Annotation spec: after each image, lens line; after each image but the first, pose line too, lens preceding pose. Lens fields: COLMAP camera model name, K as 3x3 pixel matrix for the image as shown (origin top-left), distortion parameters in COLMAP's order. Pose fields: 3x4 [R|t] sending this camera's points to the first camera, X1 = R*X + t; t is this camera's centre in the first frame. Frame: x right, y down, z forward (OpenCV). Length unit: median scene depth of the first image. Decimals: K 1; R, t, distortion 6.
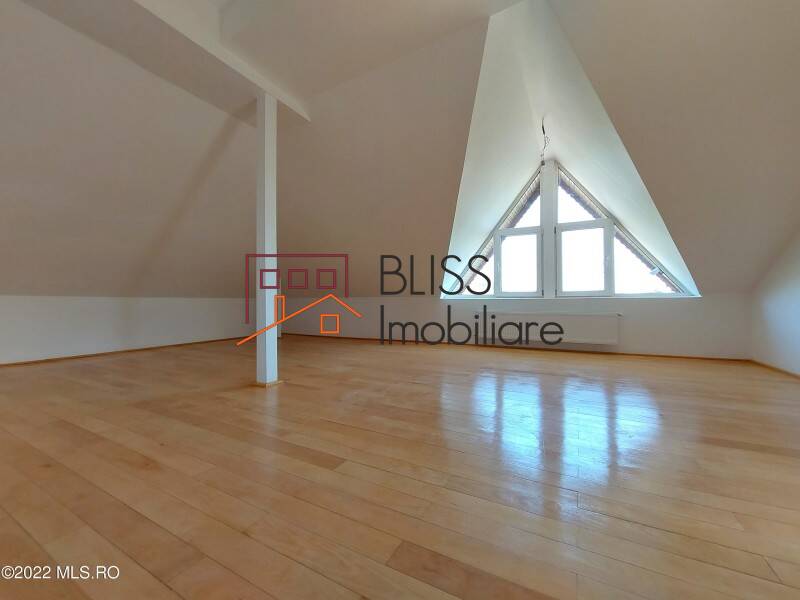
lens RADIAL K [[318.1, 0, 398.6], [0, 318.1, 295.3], [0, 0, 1]] dist [0.000798, -0.000058]
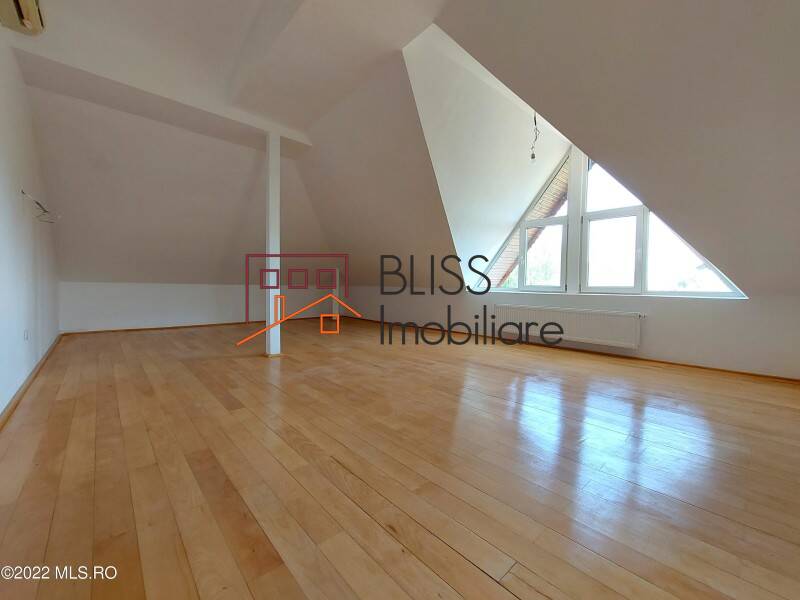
lens RADIAL K [[318.1, 0, 398.6], [0, 318.1, 295.3], [0, 0, 1]] dist [0.000798, -0.000058]
pose [[0.946384, 0.028340, -0.321798, 0.324186], [-0.012794, 0.998651, 0.050323, -0.030221], [0.322790, -0.043508, 0.945470, -0.052779]]
